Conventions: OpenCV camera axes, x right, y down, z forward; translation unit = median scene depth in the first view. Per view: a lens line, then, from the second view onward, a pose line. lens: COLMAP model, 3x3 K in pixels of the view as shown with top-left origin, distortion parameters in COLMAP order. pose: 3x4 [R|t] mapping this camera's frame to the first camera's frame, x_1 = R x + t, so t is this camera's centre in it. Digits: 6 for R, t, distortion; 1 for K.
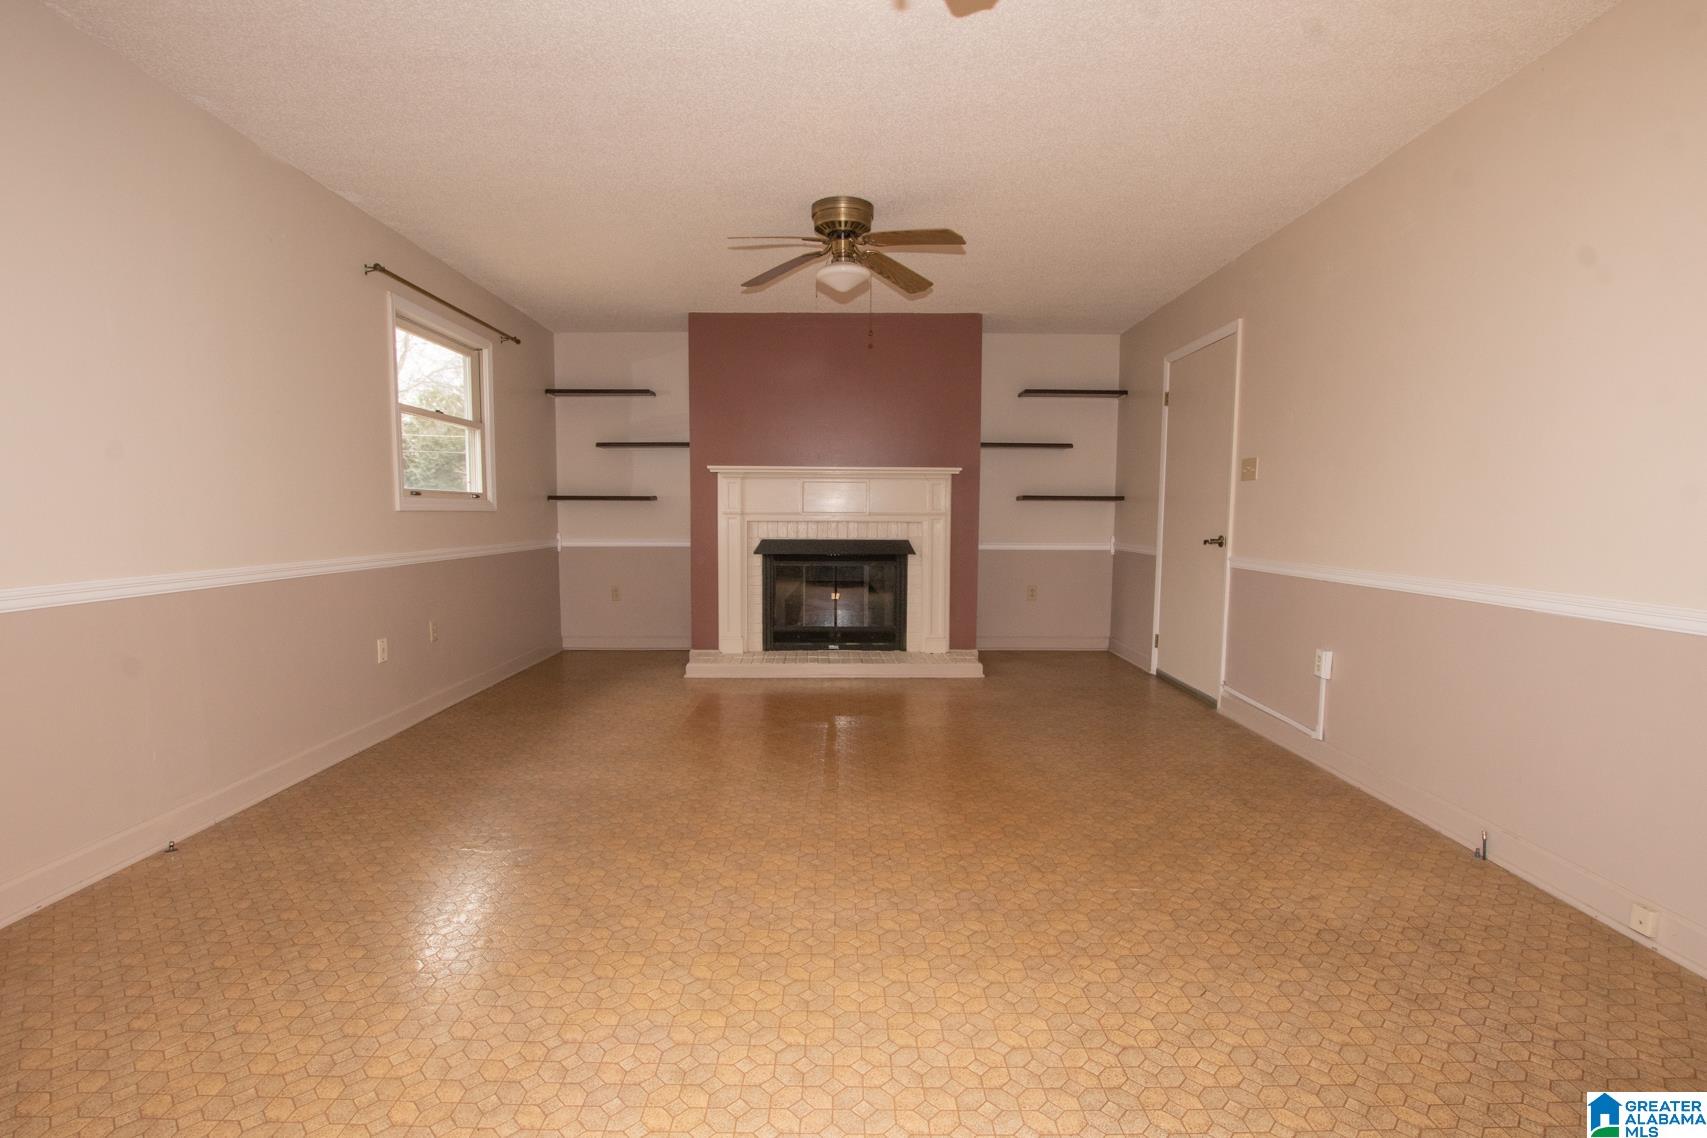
lens RADIAL K [[820.4, 0, 848.6], [0, 820.4, 589.8], [0, 0, 1]] dist [-0.028156, 0.000566]
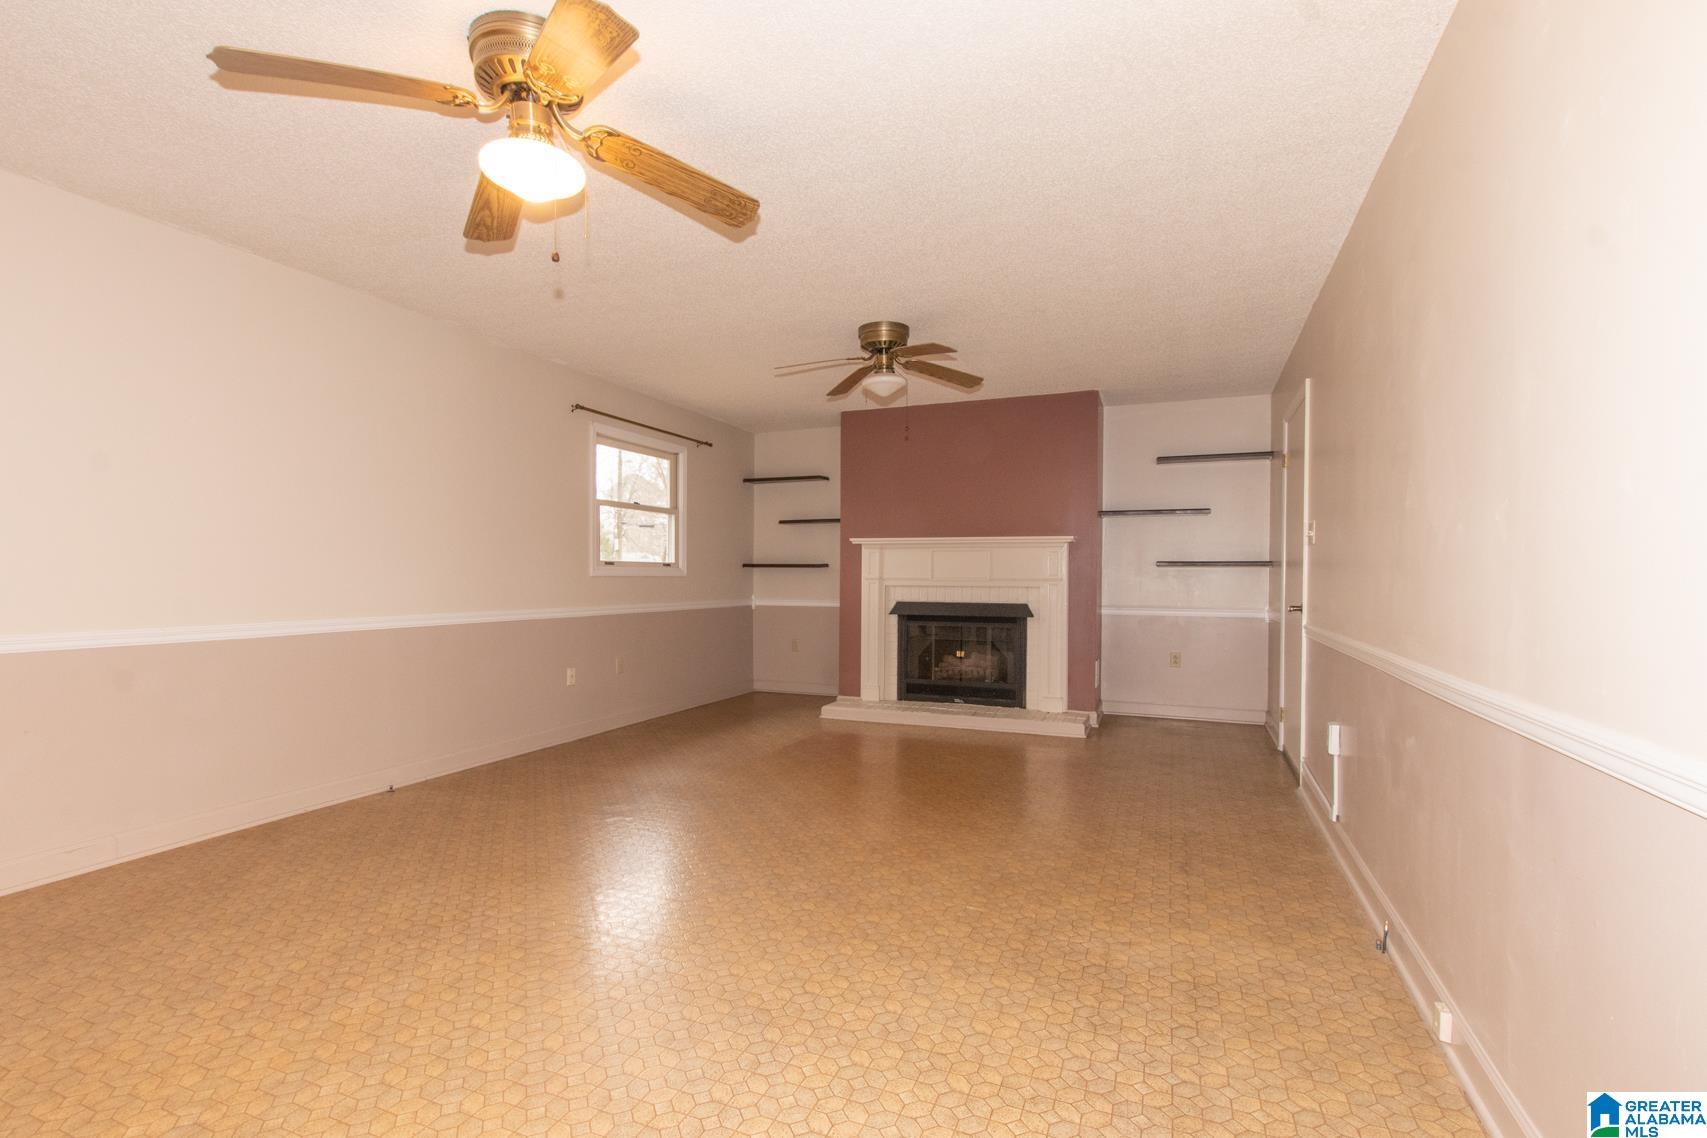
lens RADIAL K [[817.9, 0, 850.4], [0, 817.9, 582.9], [0, 0, 1]] dist [0.009504, 0.000029]
pose [[0.917576, 0.004019, -0.397540, 0.286001], [-0.038383, 0.996173, -0.078521, 0.004667], [0.395703, 0.087307, 0.914219, -0.069246]]
